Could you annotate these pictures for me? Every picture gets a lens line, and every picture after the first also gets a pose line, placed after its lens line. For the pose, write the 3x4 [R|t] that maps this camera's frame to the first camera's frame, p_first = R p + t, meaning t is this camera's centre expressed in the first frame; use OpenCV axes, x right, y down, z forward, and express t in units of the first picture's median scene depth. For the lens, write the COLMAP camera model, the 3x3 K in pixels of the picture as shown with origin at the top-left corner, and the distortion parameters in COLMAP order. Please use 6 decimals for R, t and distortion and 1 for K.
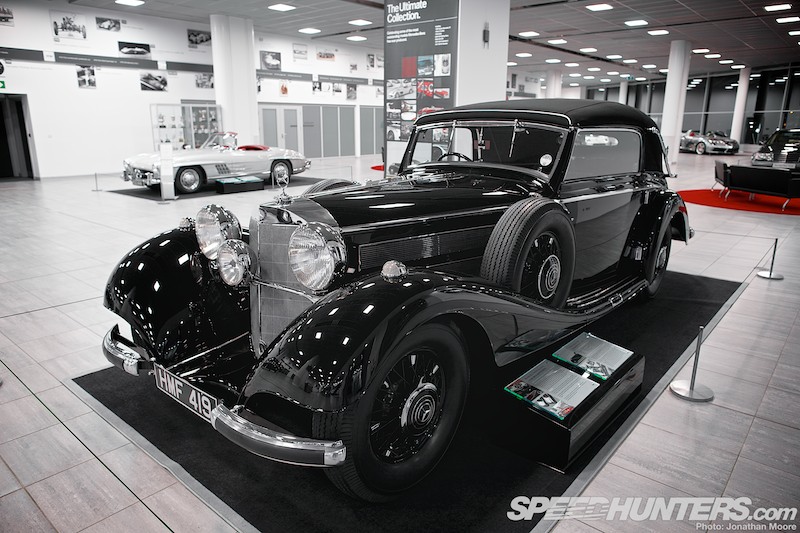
lens RADIAL K [[545.5, 0, 400.1], [0, 545.5, 265.9], [0, 0, 1]] dist [-0.028828, 0.023709]
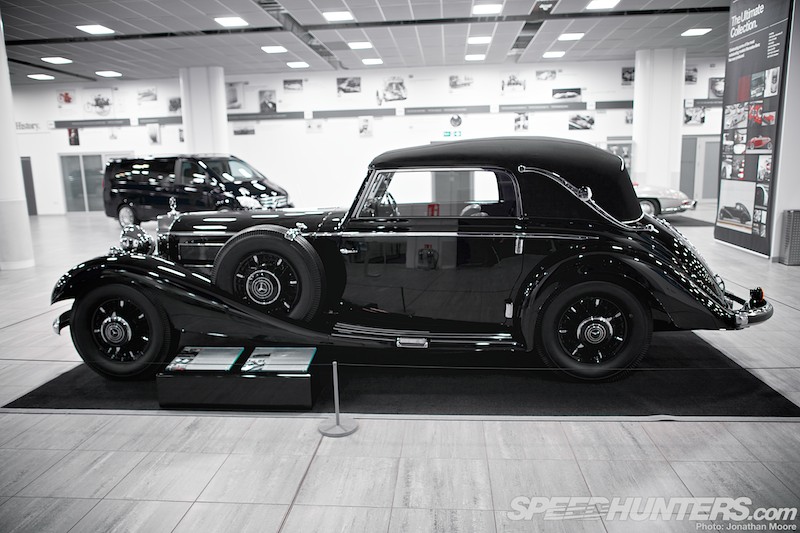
lens RADIAL K [[578.6, 0, 399.8], [0, 578.6, 267.9], [0, 0, 1]] dist [-0.013664, 0.011839]
pose [[0.586376, 0.129448, -0.799629, 0.412079], [-0.183494, 0.982715, 0.024529, -0.030910], [0.788983, 0.132344, 0.599993, 0.115769]]
